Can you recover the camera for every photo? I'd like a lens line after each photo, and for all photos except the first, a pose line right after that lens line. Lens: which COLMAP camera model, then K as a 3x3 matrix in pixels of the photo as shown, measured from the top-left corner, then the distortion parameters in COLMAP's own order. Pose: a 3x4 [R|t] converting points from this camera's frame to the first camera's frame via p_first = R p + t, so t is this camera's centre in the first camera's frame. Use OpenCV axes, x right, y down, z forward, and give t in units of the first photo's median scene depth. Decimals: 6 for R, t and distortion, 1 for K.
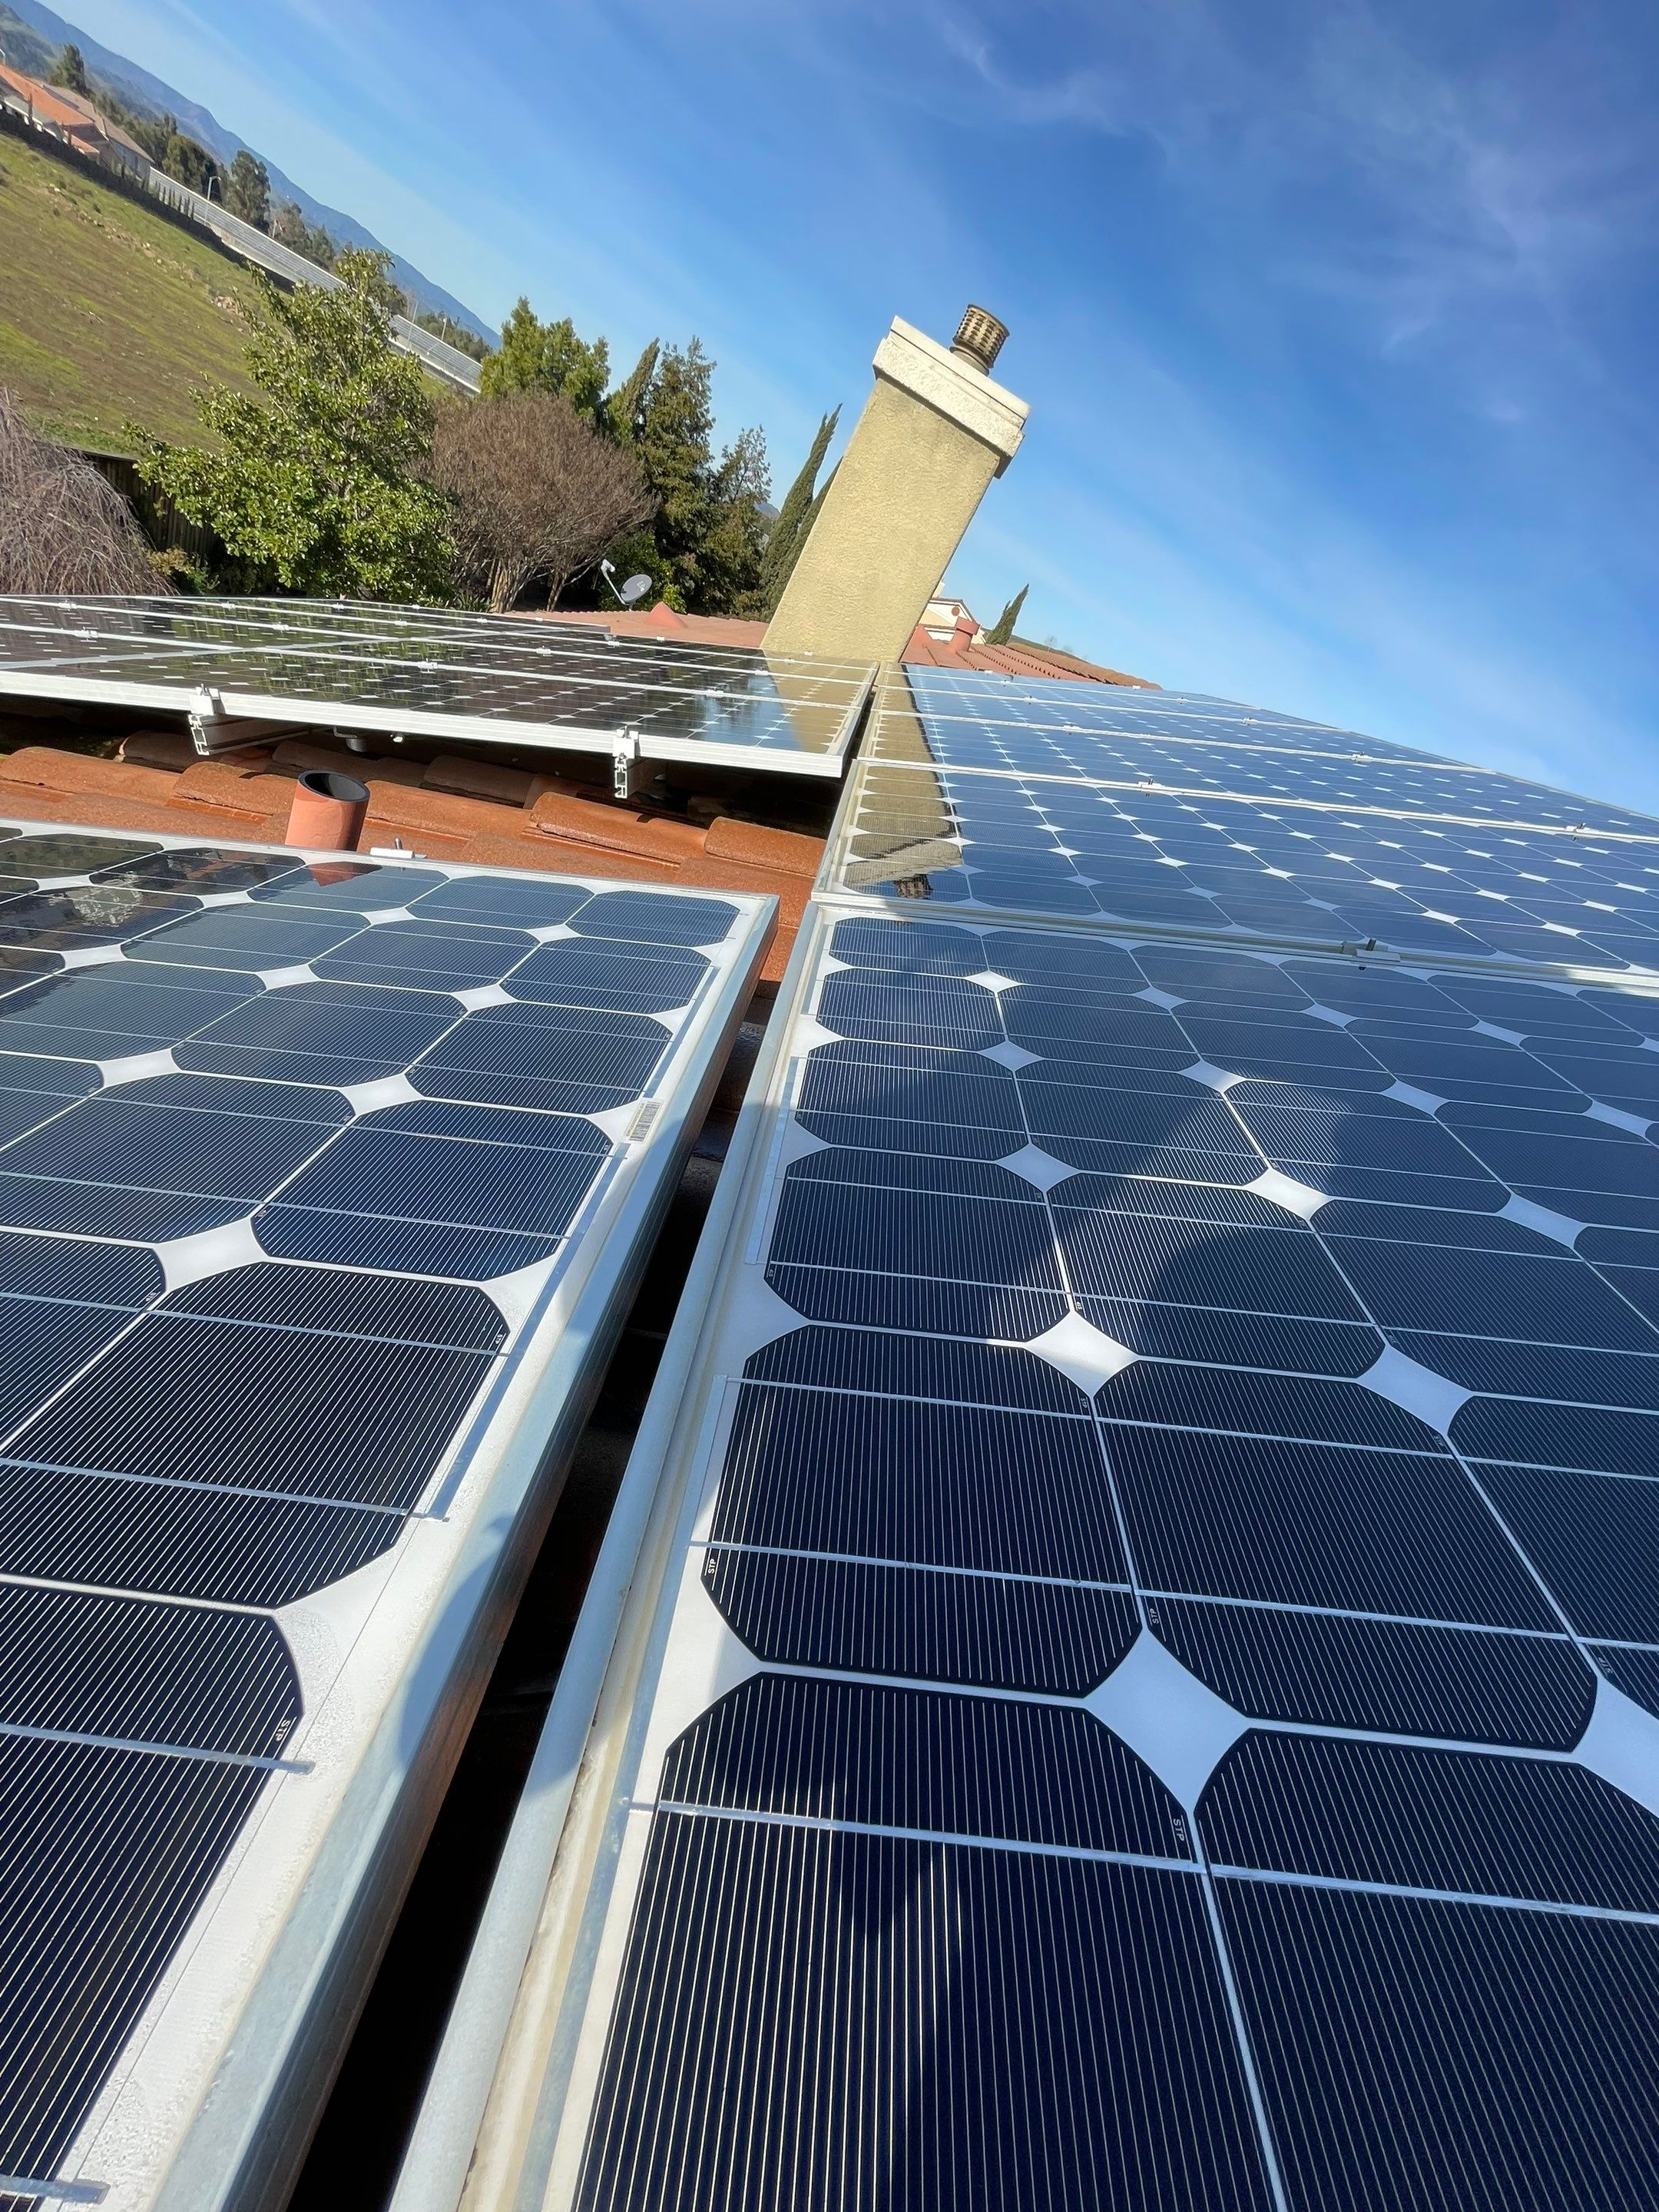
lens RADIAL K [[888.4, 0, 837.8], [0, 888.4, 1113.6], [0, 0, 1]] dist [-0.004598, 0.000304]
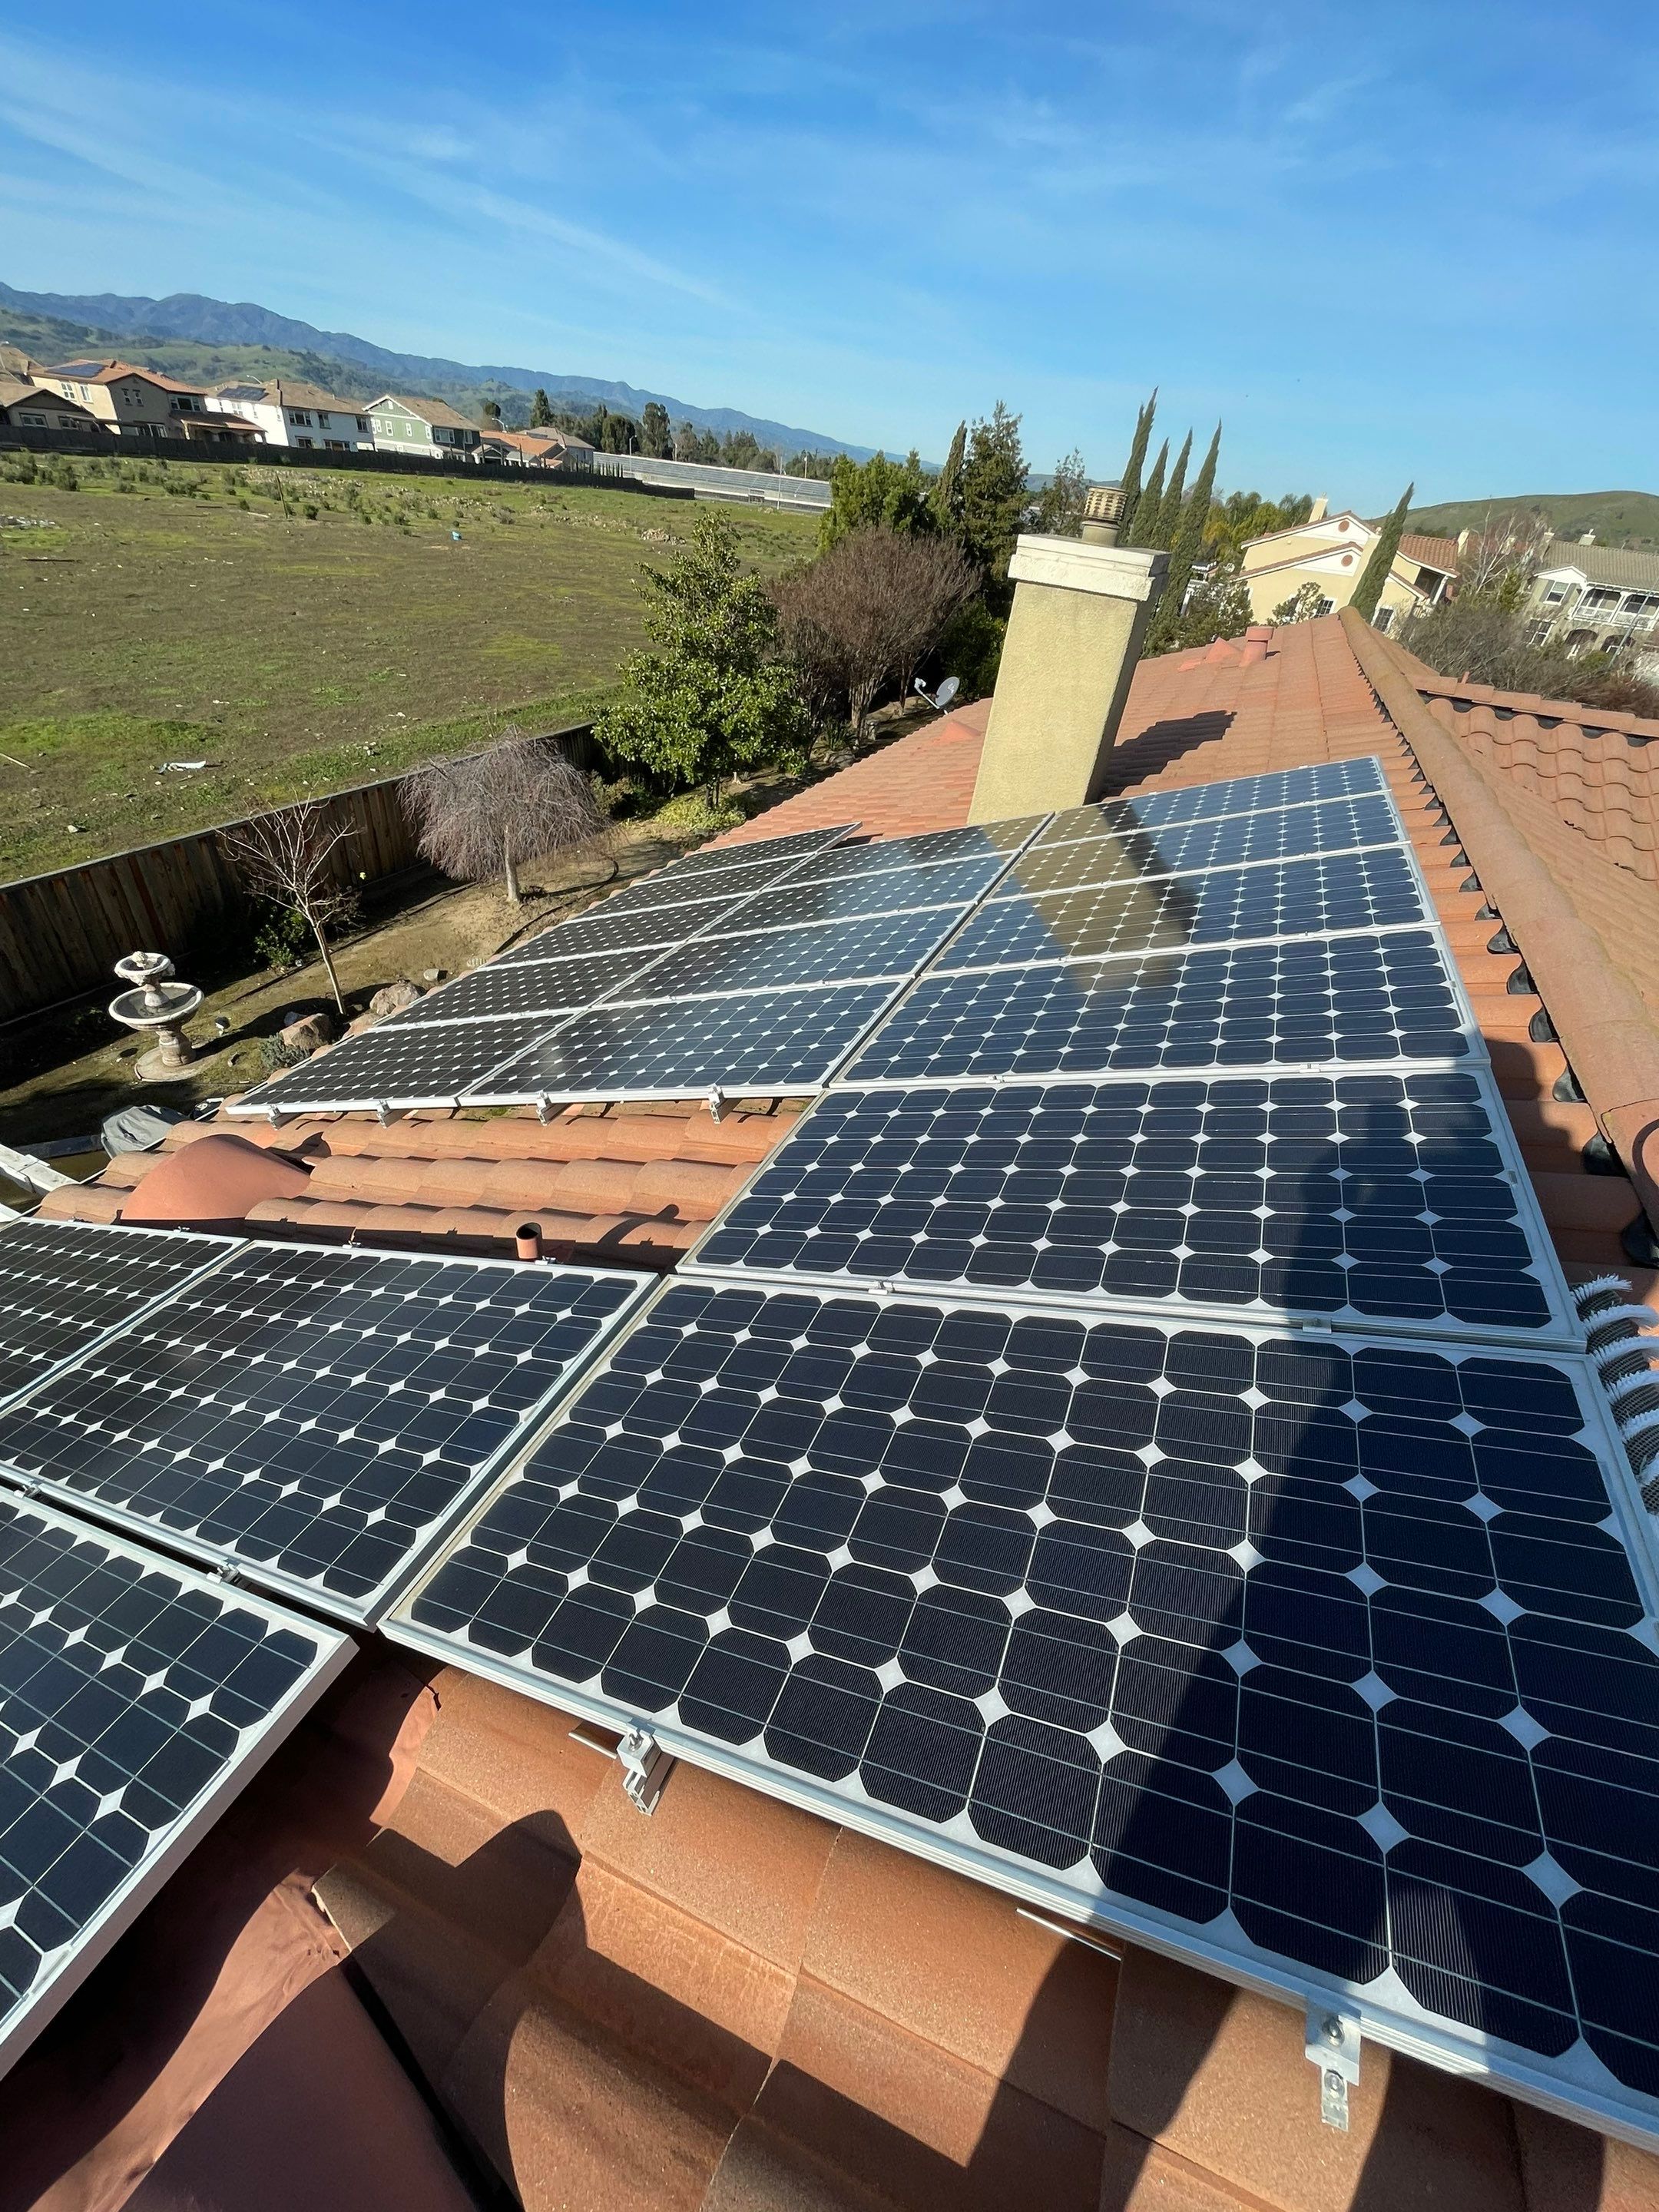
lens RADIAL K [[922.1, 0, 845.3], [0, 922.1, 1100.2], [0, 0, 1]] dist [0.002385, -0.000633]
pose [[0.876980, -0.124532, -0.464111, 0.606147], [0.114045, 0.992180, -0.050727, -0.198227], [0.466798, -0.008443, 0.884324, -0.371721]]
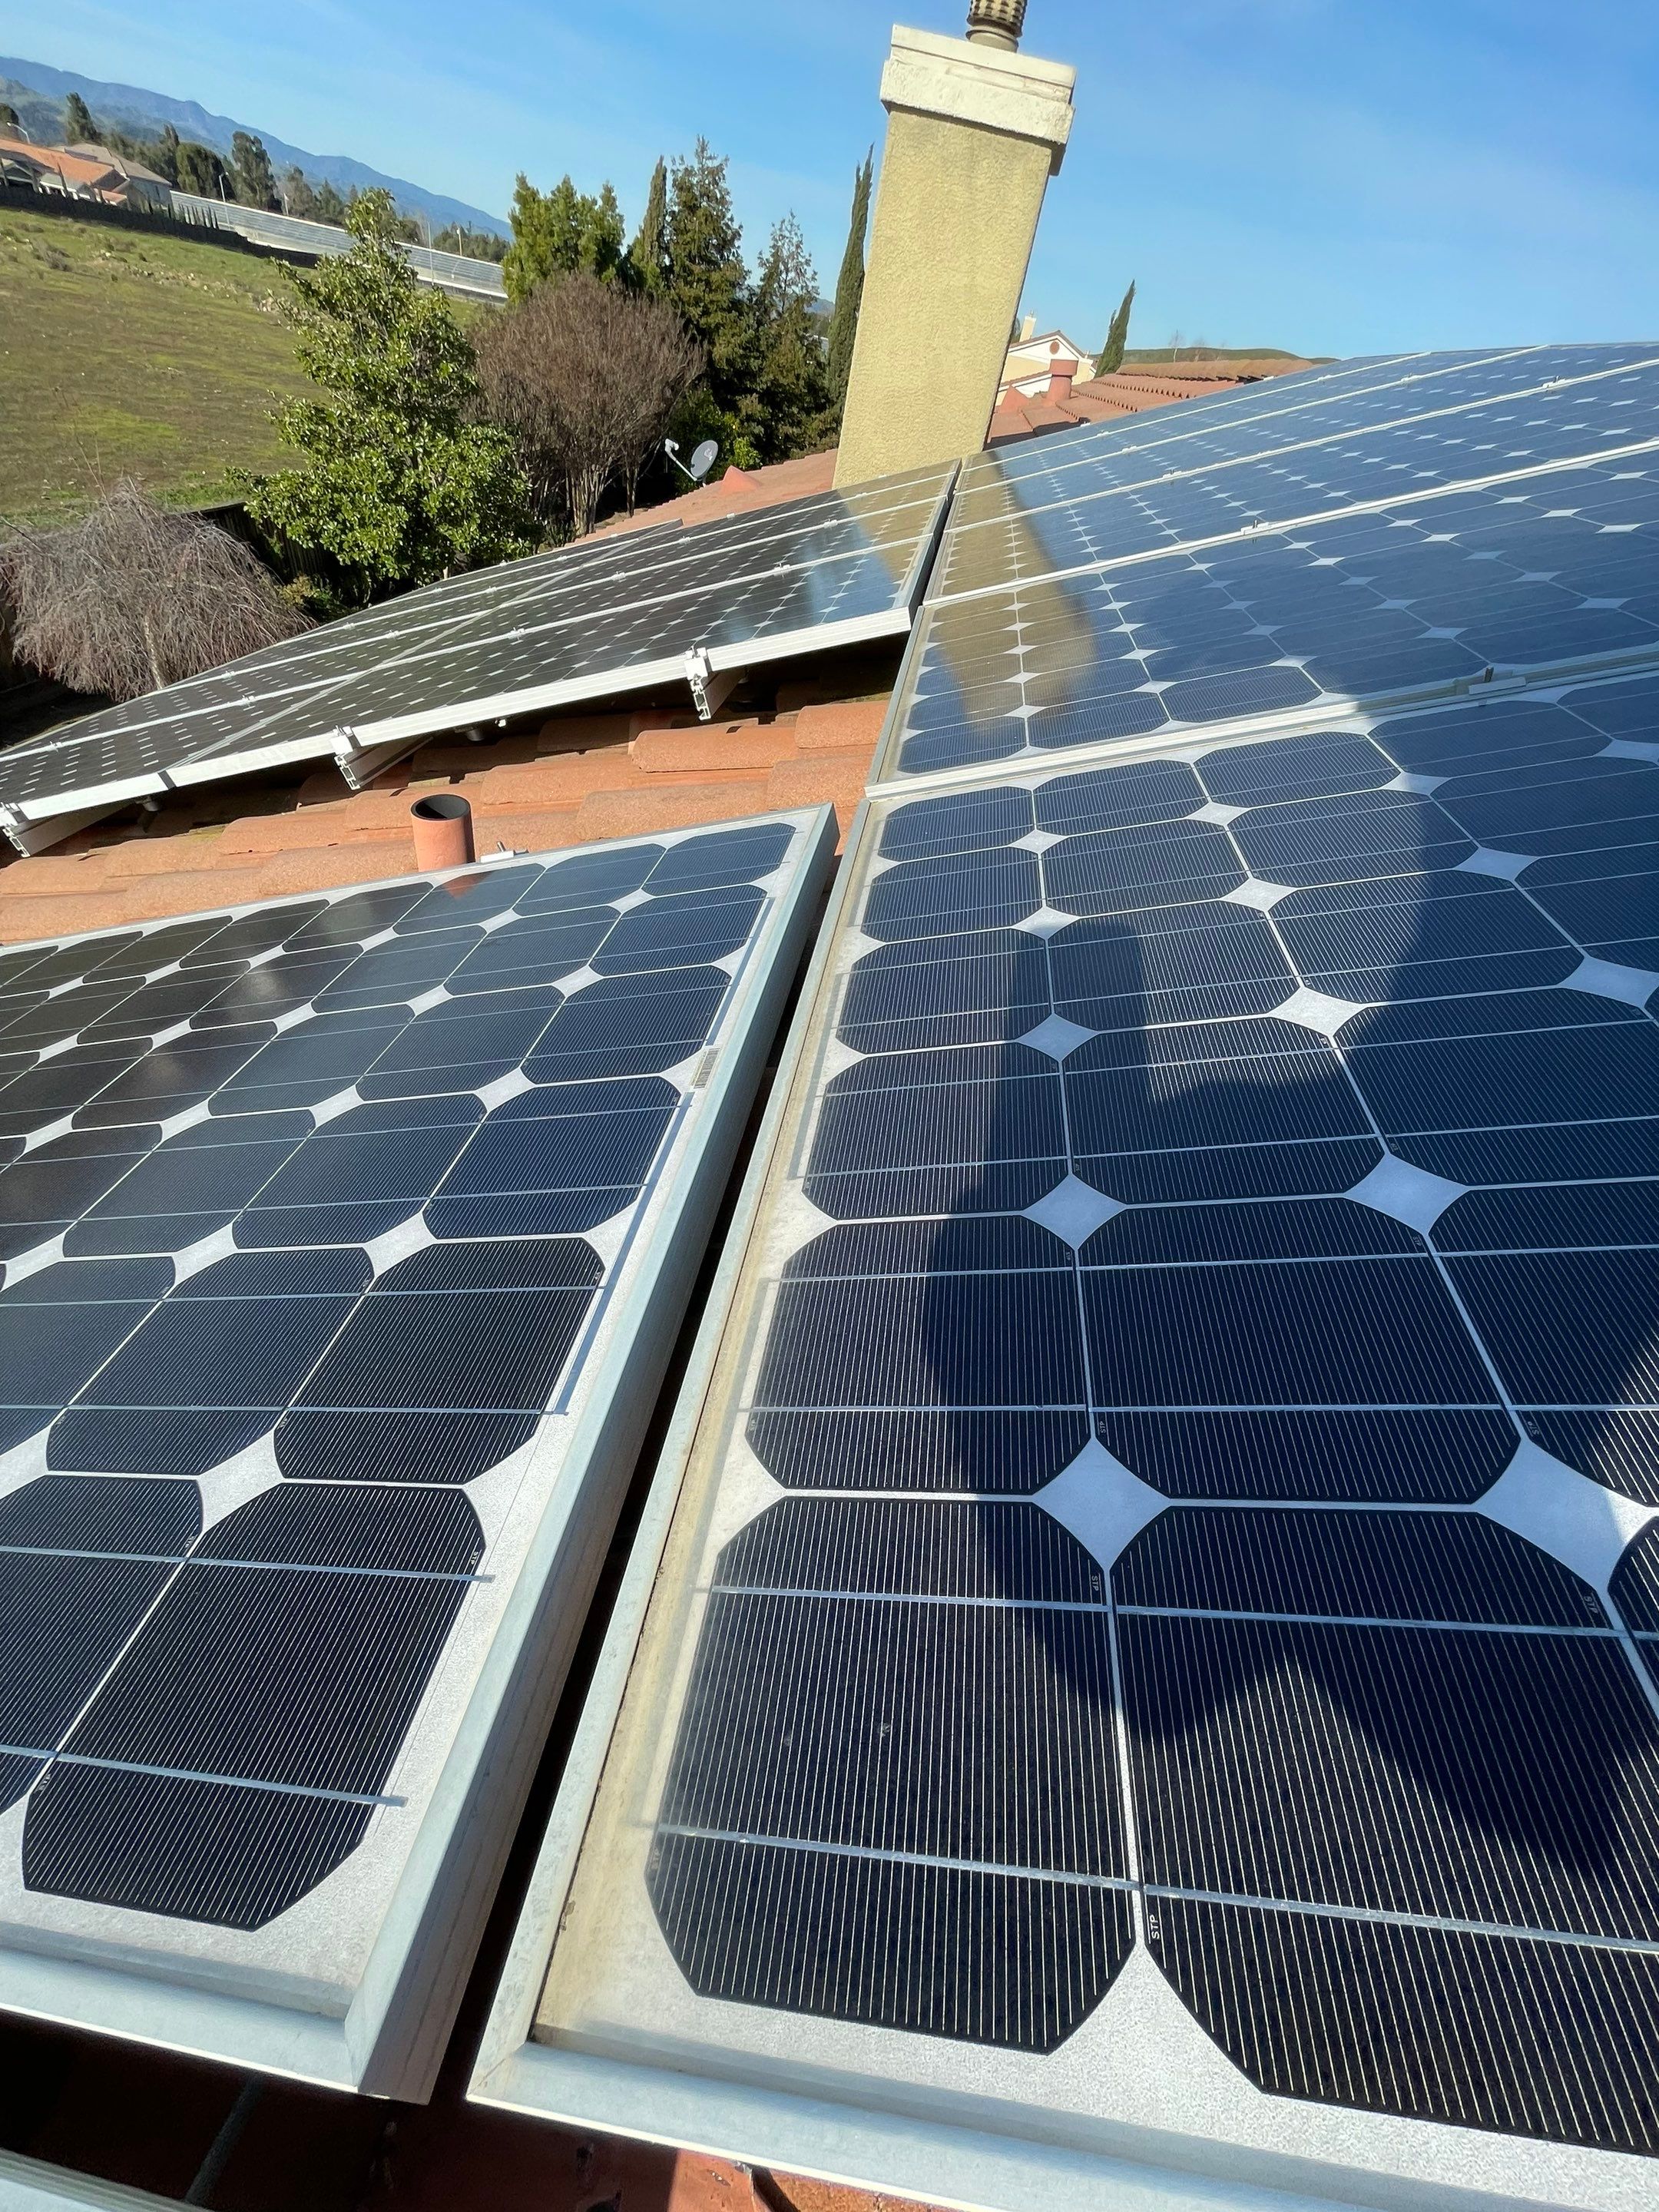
lens RADIAL K [[888.4, 0, 838.7], [0, 888.4, 1113.8], [0, 0, 1]] dist [-0.004598, 0.000304]
pose [[0.952234, -0.185921, -0.242246, 0.045442], [0.220922, 0.967095, 0.126180, -0.008812], [0.210816, -0.173670, 0.961975, -0.018752]]
